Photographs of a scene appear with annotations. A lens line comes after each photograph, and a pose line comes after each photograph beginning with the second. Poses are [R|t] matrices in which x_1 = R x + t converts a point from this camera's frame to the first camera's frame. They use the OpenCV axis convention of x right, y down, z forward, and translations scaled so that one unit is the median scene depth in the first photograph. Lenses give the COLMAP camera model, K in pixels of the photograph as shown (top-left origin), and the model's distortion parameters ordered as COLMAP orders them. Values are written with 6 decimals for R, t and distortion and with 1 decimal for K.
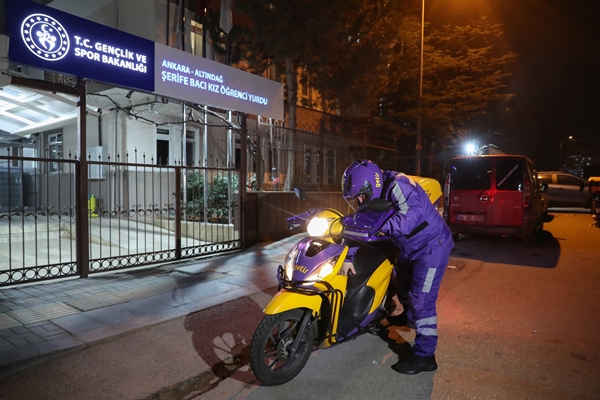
lens RADIAL K [[414.8, 0, 300.0], [0, 414.8, 199.9], [0, 0, 1]] dist [0.072369, 0.014702]
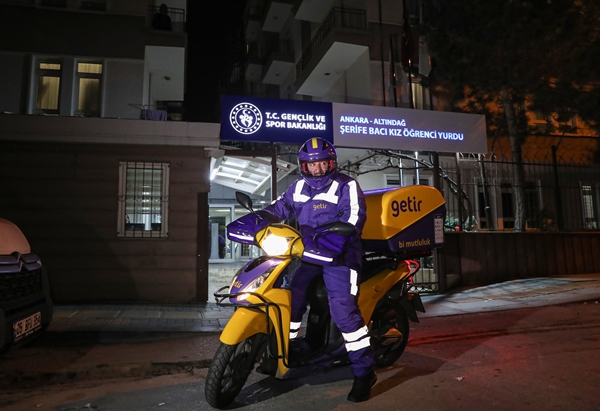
lens RADIAL K [[404.0, 0, 299.8], [0, 404.0, 203.9], [0, 0, 1]] dist [-0.007829, 0.002570]
pose [[0.805867, -0.069677, -0.587982, 0.232509], [0.002858, 0.993498, -0.113815, 0.030466], [0.592089, 0.090040, 0.800826, 0.088660]]
